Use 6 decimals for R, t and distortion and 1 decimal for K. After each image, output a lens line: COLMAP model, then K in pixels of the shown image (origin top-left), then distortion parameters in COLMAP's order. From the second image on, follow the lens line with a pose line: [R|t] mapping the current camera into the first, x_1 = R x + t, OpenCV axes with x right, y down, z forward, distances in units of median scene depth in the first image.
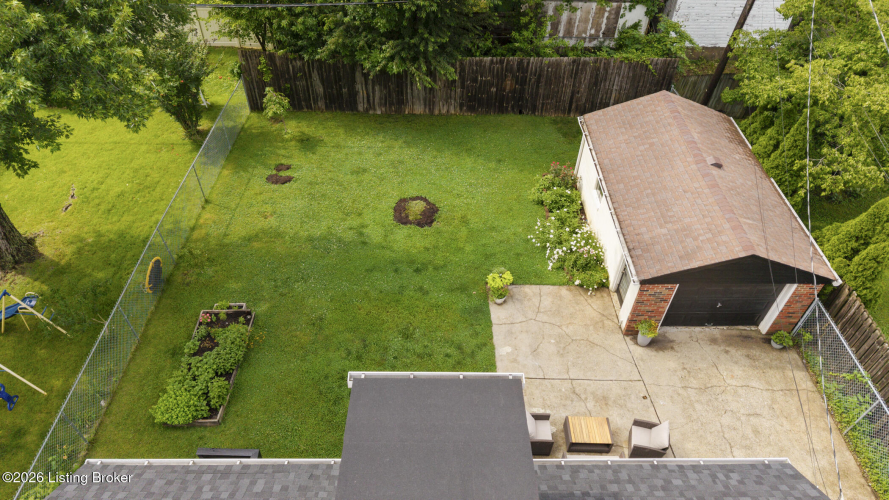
lens RADIAL K [[594.4, 0, 448.8], [0, 594.4, 251.4], [0, 0, 1]] dist [0.066424, -0.081236]
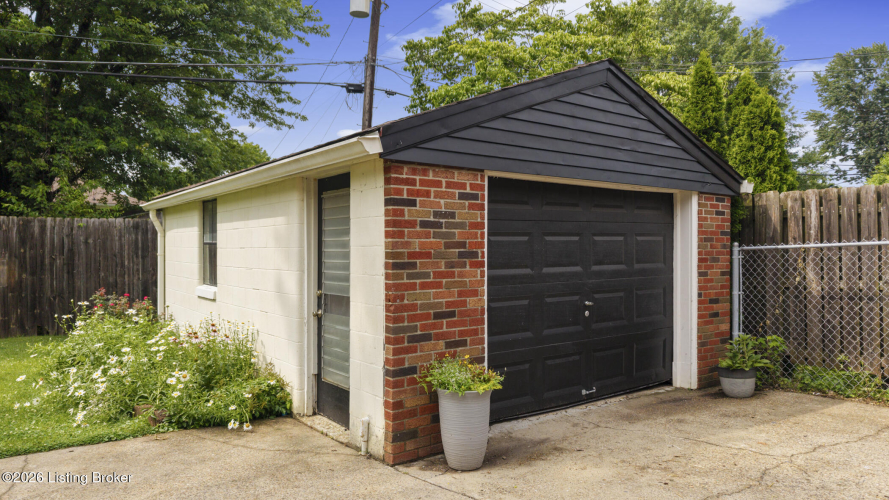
lens RADIAL K [[594.4, 0, 448.8], [0, 594.4, 251.4], [0, 0, 1]] dist [0.066424, -0.081236]
pose [[0.816859, -0.043482, 0.575196, 0.168950], [0.428469, 0.713356, -0.554561, 0.226478], [-0.386206, 0.699452, 0.601342, 0.774052]]
